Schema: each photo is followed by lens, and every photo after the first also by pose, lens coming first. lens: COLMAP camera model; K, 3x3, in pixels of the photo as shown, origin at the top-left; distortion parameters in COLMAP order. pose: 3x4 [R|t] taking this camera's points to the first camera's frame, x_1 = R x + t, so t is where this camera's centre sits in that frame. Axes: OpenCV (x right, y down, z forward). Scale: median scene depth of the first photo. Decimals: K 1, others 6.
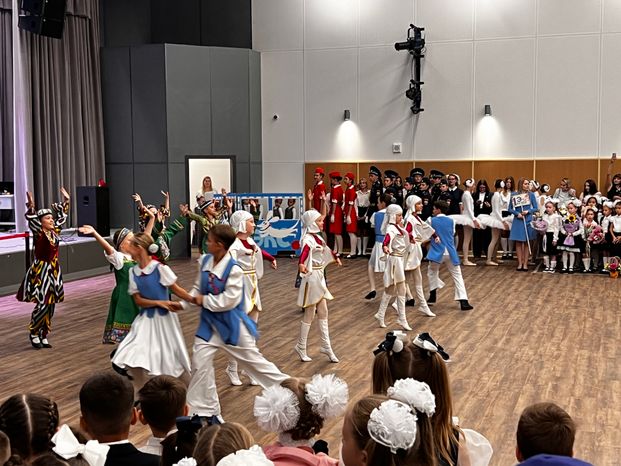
lens RADIAL K [[897.1, 0, 305.3], [0, 897.1, 238.0], [0, 0, 1]] dist [0.054989, 0.000000]
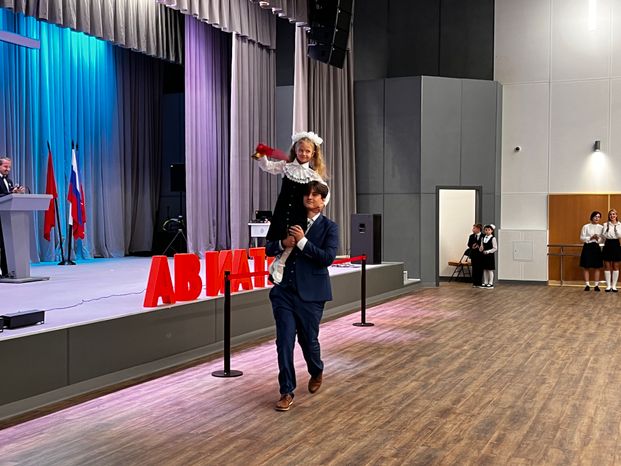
lens RADIAL K [[818.5, 0, 308.9], [0, 818.5, 231.0], [0, 0, 1]] dist [0.135713, 0.000000]
pose [[0.997377, 0.009384, -0.071777, -0.213859], [-0.013552, 0.998236, -0.057810, 0.014062], [0.071108, 0.058631, 0.995744, 0.076696]]
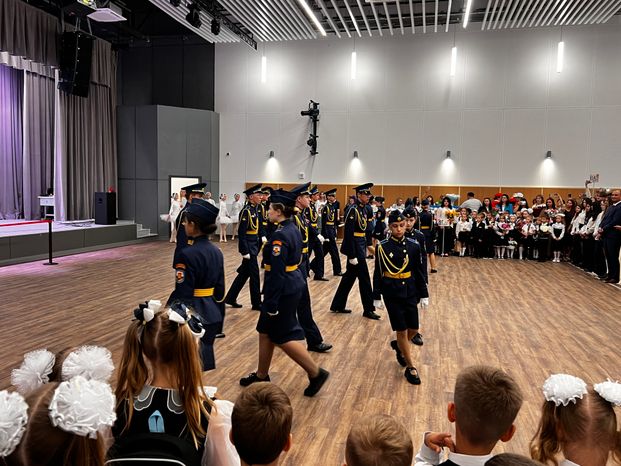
lens RADIAL K [[516.7, 0, 312.2], [0, 516.7, 228.4], [0, 0, 1]] dist [0.004854, -0.005551]
pose [[0.994818, 0.024283, 0.098728, 0.031553], [-0.023579, 0.999688, -0.008292, 0.003945], [-0.098899, 0.005921, 0.995080, 0.062426]]
